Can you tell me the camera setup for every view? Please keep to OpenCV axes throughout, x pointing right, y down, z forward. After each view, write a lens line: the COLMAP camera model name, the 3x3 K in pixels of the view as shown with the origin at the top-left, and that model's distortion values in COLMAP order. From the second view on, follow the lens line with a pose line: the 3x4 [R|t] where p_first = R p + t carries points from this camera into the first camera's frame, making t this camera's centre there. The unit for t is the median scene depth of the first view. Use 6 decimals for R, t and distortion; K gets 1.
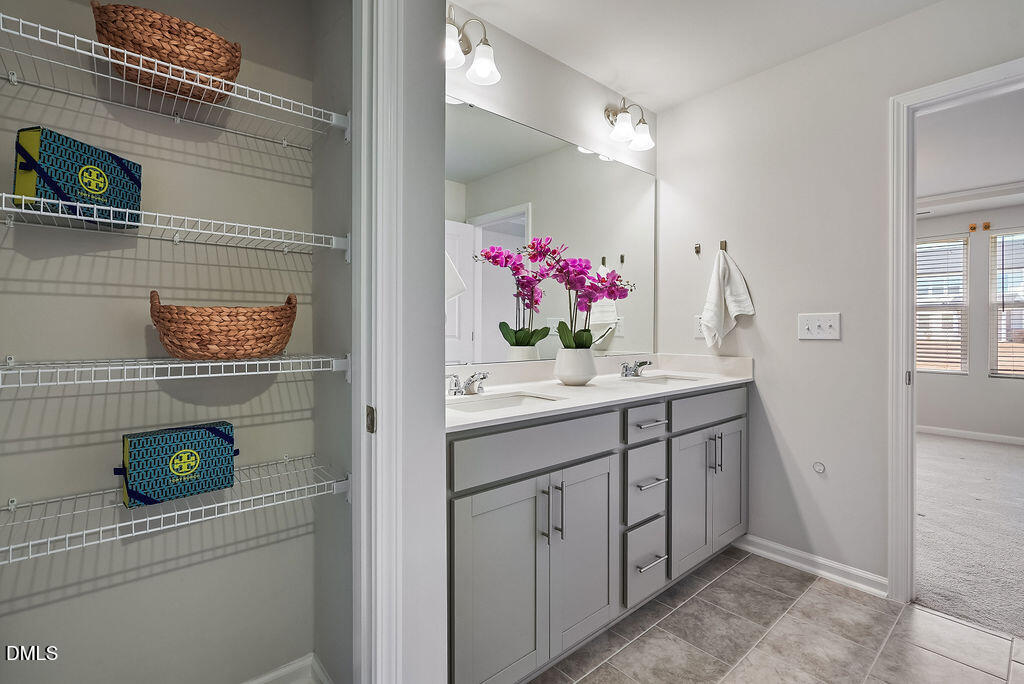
lens RADIAL K [[468.3, 0, 509.6], [0, 468.3, 334.6], [0, 0, 1]] dist [-0.002567, -0.000014]
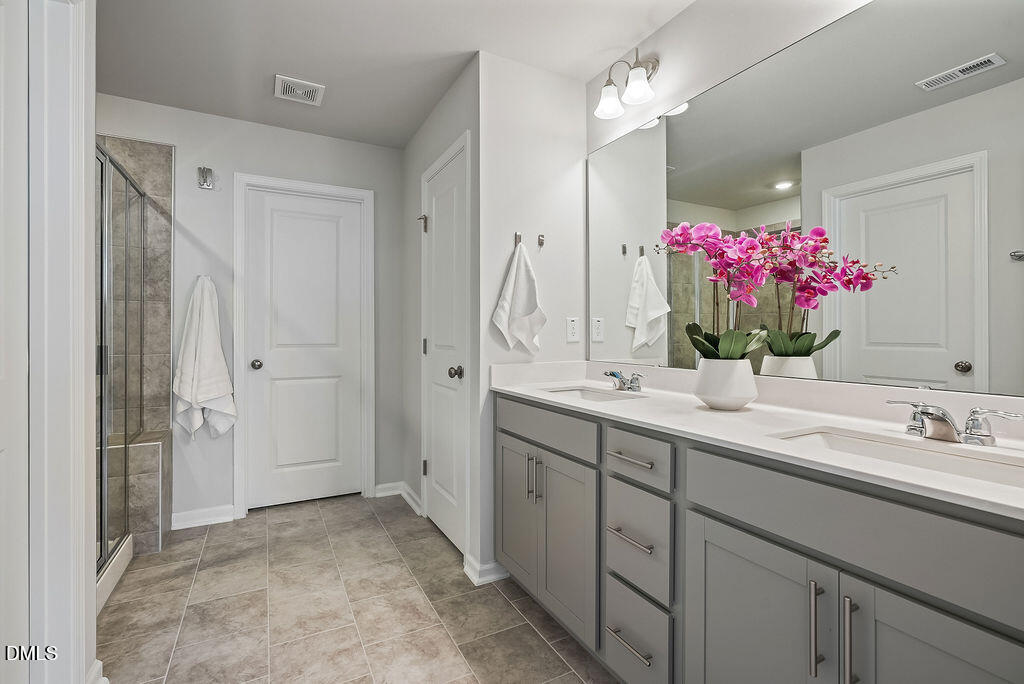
lens RADIAL K [[468.3, 0, 509.6], [0, 468.3, 334.6], [0, 0, 1]] dist [-0.002567, -0.000014]
pose [[-0.227299, 0.000811, -0.973825, 1.115318], [-0.009111, 0.999954, 0.002959, -0.009541], [0.973783, 0.009545, -0.227281, 1.012660]]
